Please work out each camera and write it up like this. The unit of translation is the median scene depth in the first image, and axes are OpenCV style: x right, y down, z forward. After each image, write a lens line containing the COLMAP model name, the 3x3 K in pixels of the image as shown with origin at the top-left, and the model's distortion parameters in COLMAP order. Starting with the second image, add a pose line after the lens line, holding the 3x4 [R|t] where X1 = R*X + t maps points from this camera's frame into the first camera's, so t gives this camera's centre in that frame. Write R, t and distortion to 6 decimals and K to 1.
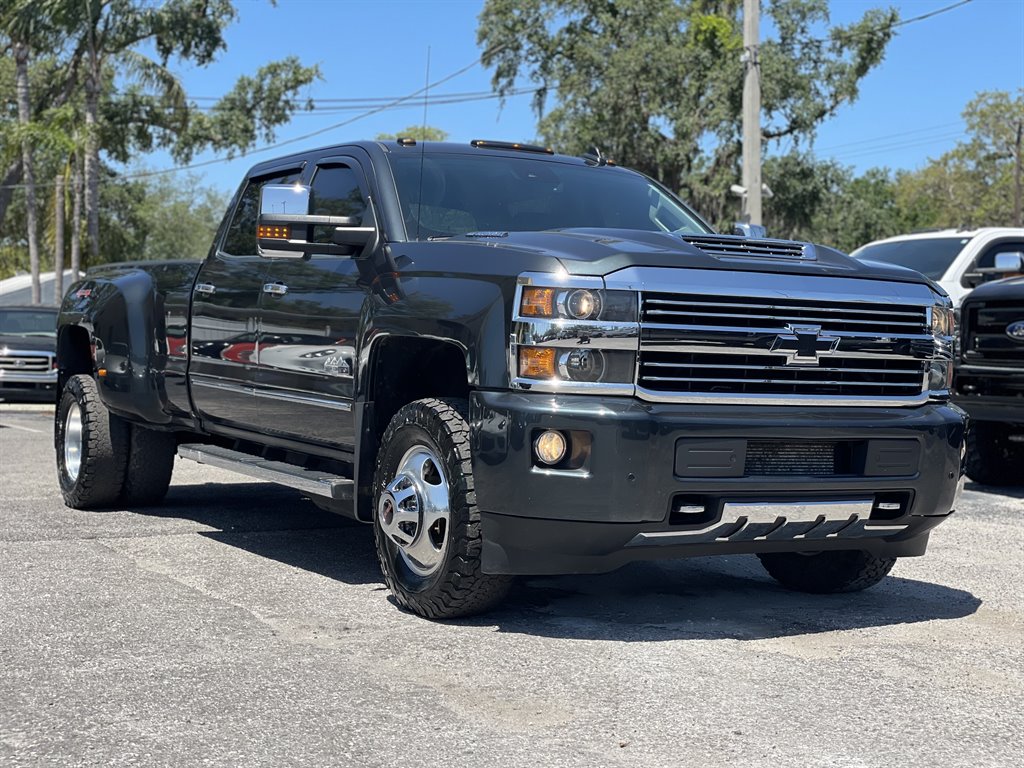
lens RADIAL K [[1597.0, 0, 512.0], [0, 1597.0, 384.0], [0, 0, 1]] dist [0.240884, -0.779420]
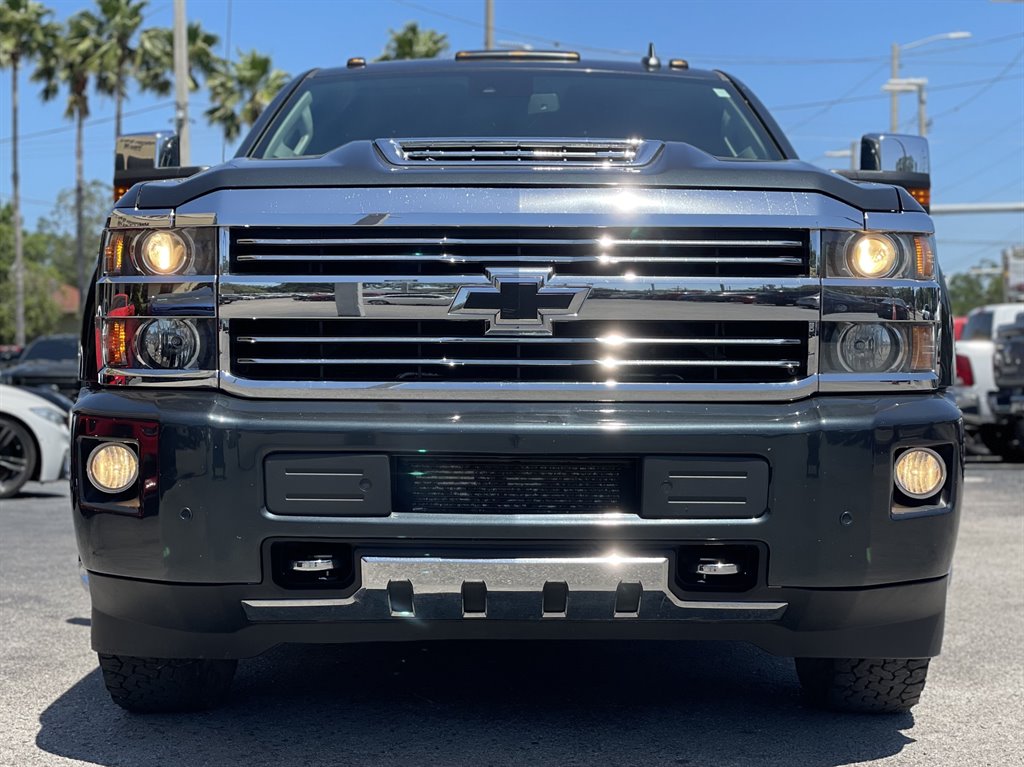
lens RADIAL K [[1685.2, 0, 512.0], [0, 1685.2, 383.5], [0, 0, 1]] dist [0.235500, -0.766435]
pose [[0.869551, -0.023140, -0.493301, 0.412998], [0.014819, 0.999674, -0.020771, 0.017134], [0.493621, 0.010751, 0.869611, 0.365686]]
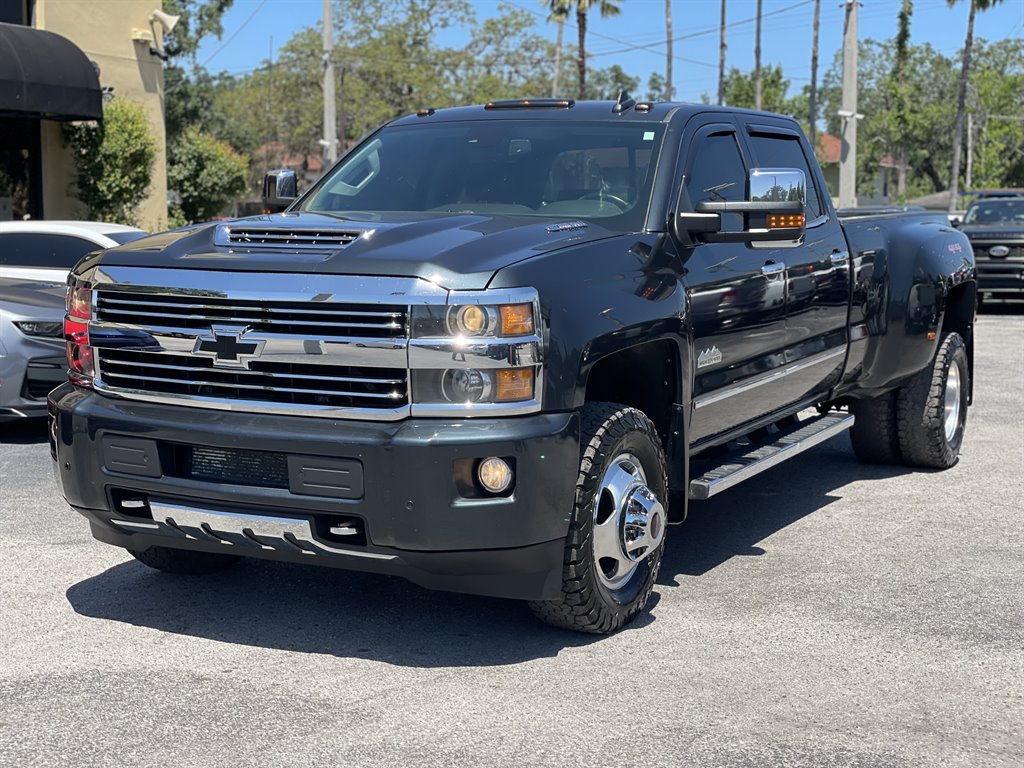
lens RADIAL K [[1537.6, 0, 512.0], [0, 1537.6, 384.0], [0, 0, 1]] dist [0.086583, -0.011124]
pose [[0.539236, 0.072214, -0.839053, 0.858543], [-0.003399, 0.996495, 0.083579, -0.065654], [0.842148, -0.042217, 0.537591, 0.543134]]
